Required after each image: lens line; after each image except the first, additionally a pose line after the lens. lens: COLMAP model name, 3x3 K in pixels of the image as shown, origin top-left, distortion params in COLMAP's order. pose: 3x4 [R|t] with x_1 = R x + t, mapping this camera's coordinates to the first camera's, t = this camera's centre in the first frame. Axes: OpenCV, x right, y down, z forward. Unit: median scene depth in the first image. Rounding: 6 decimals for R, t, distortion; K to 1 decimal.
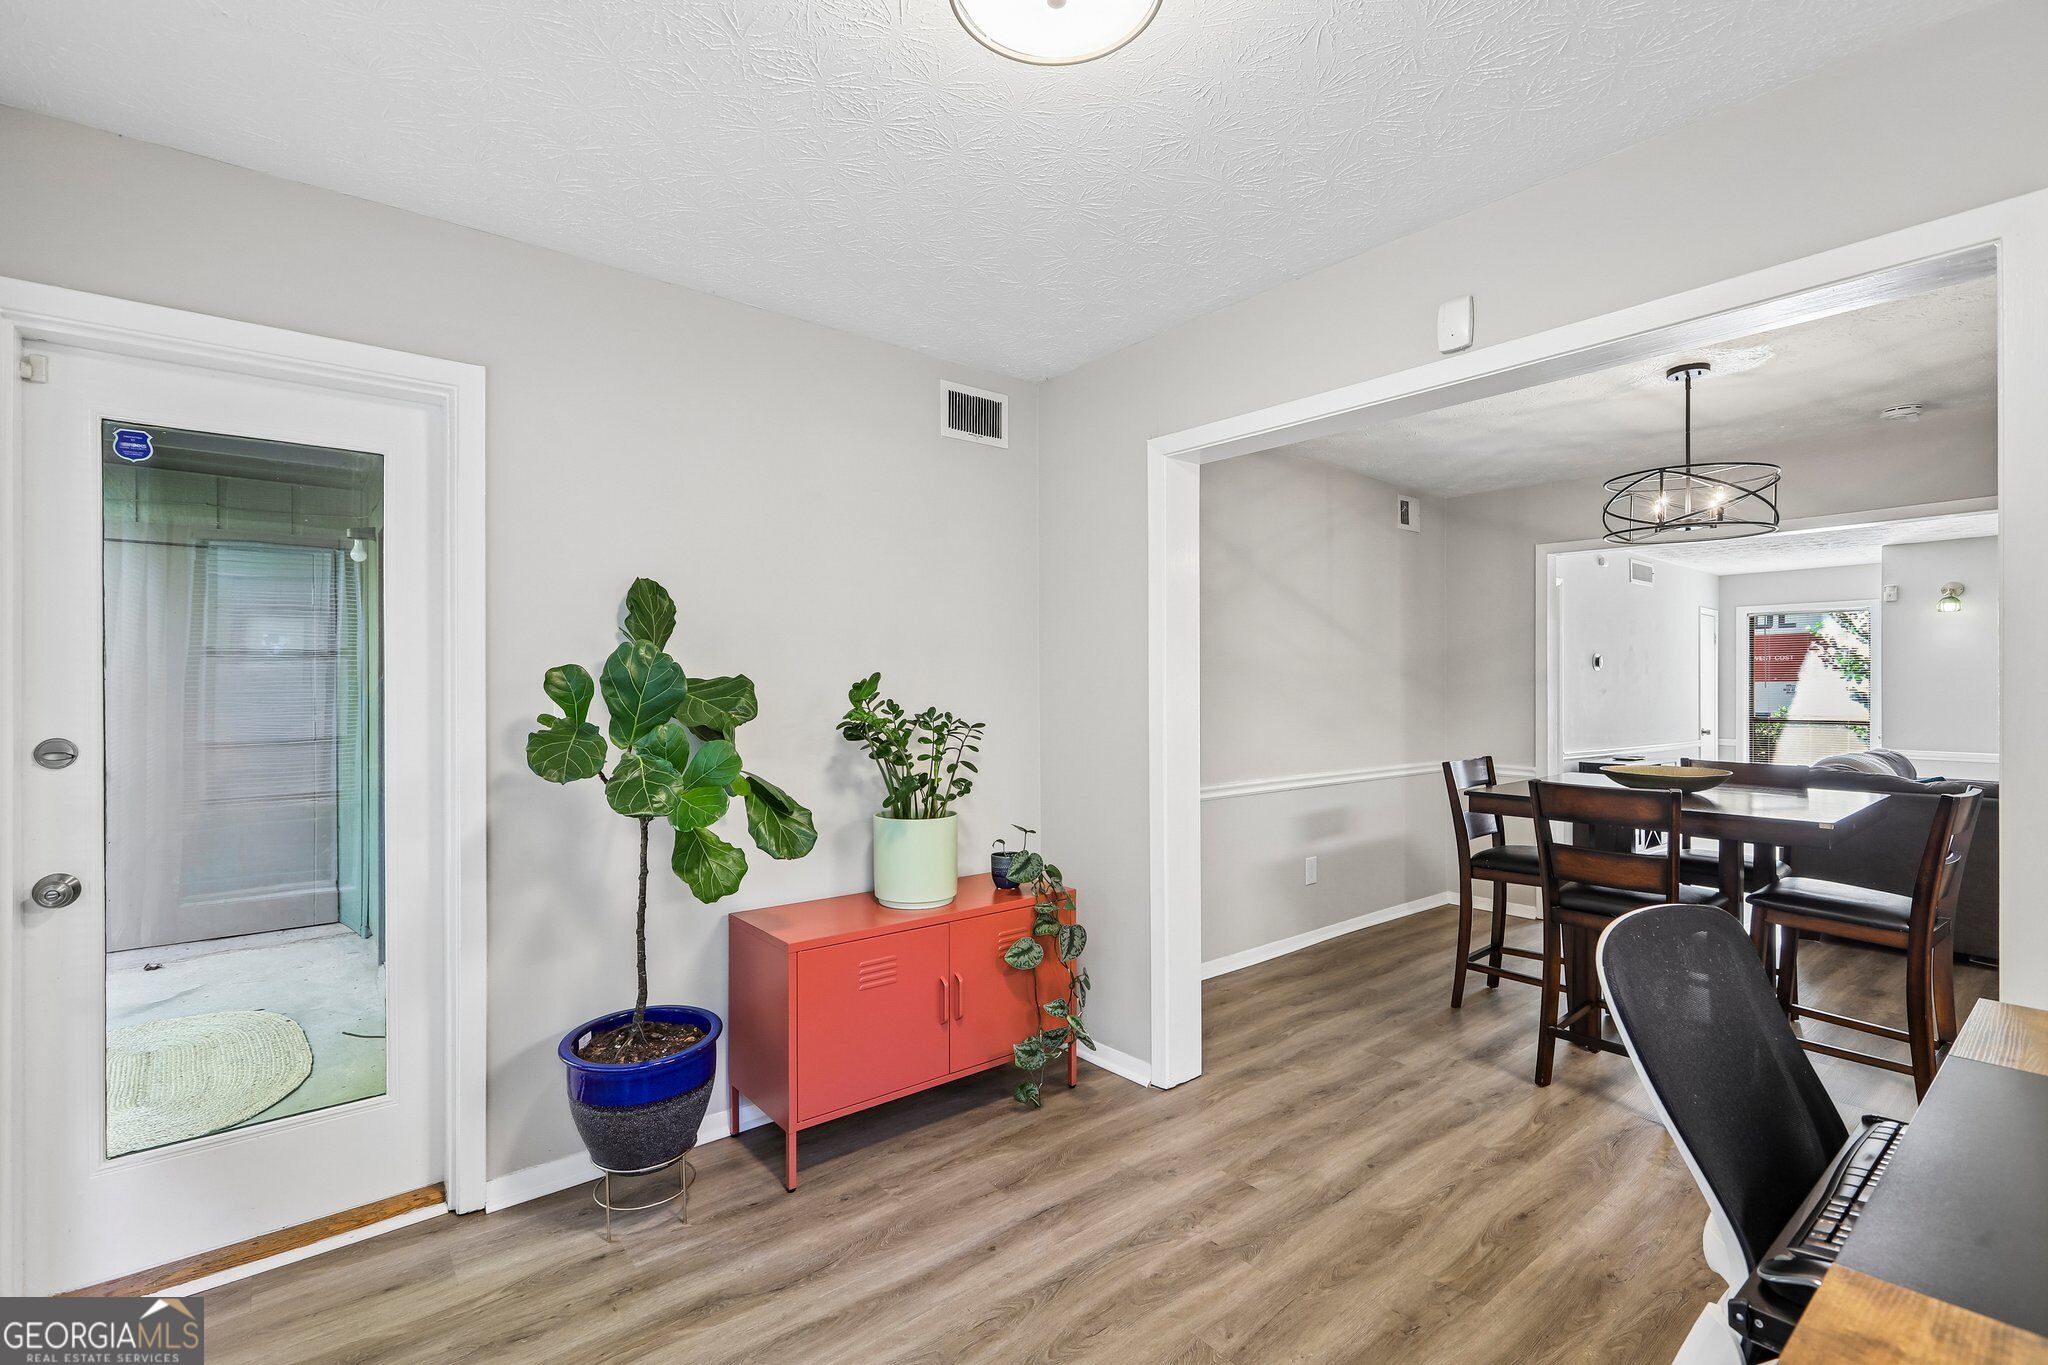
lens RADIAL K [[920.2, 0, 1015.1], [0, 920.2, 694.0], [0, 0, 1]] dist [0.000896, 0.000265]
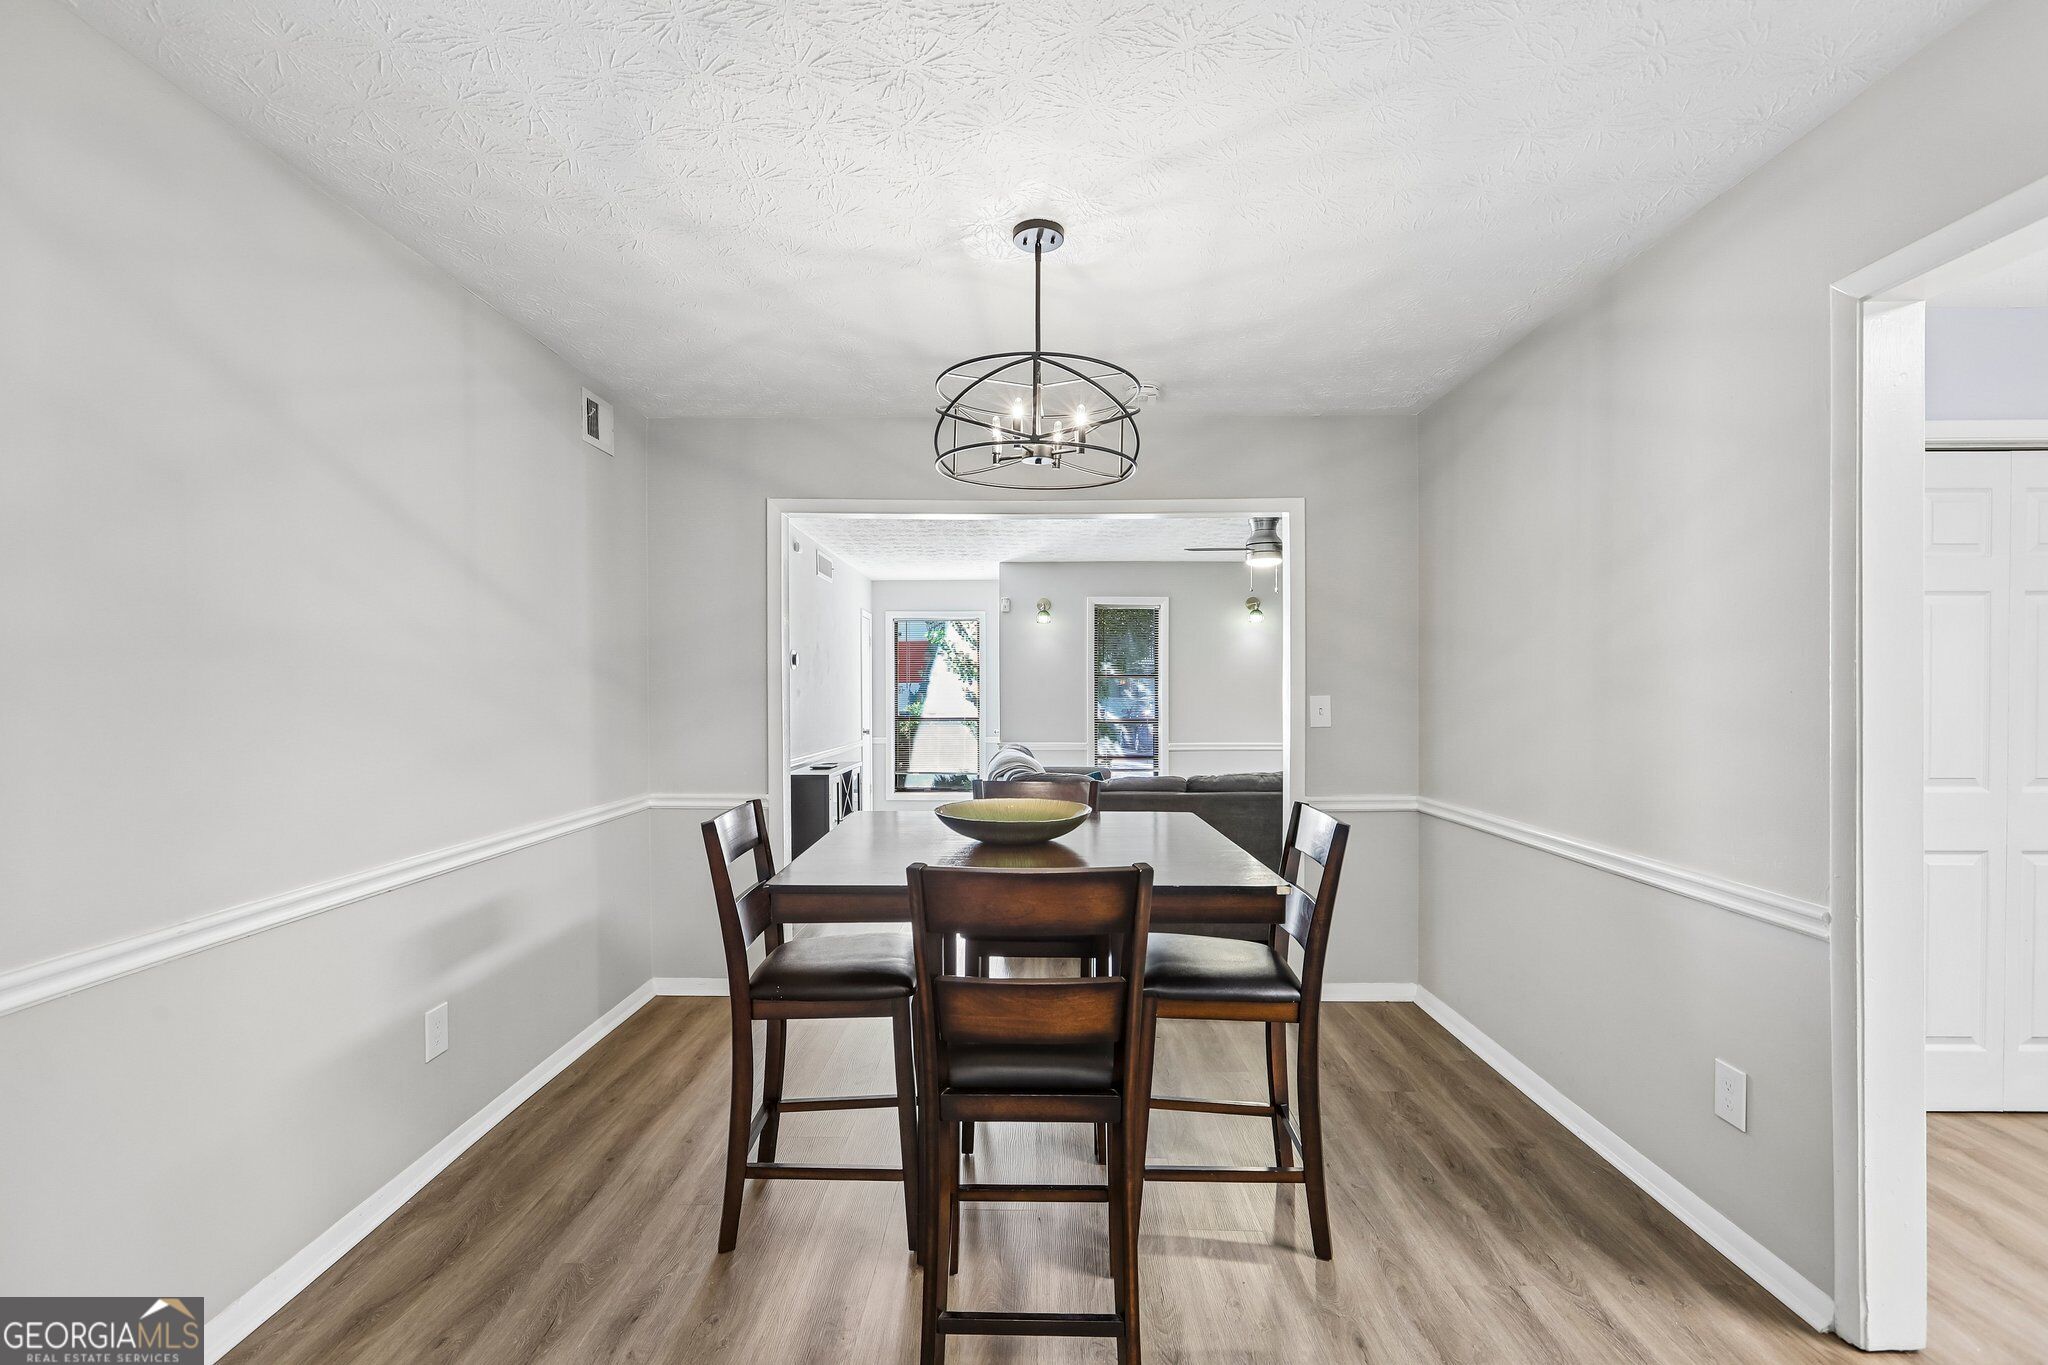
lens RADIAL K [[920.2, 0, 1015.1], [0, 920.2, 694.0], [0, 0, 1]] dist [0.000896, 0.000265]
pose [[0.638060, -0.006725, 0.769957, 0.124751], [0.008638, 0.999961, 0.001576, -0.001970], [-0.769938, 0.005645, 0.638093, 0.396165]]
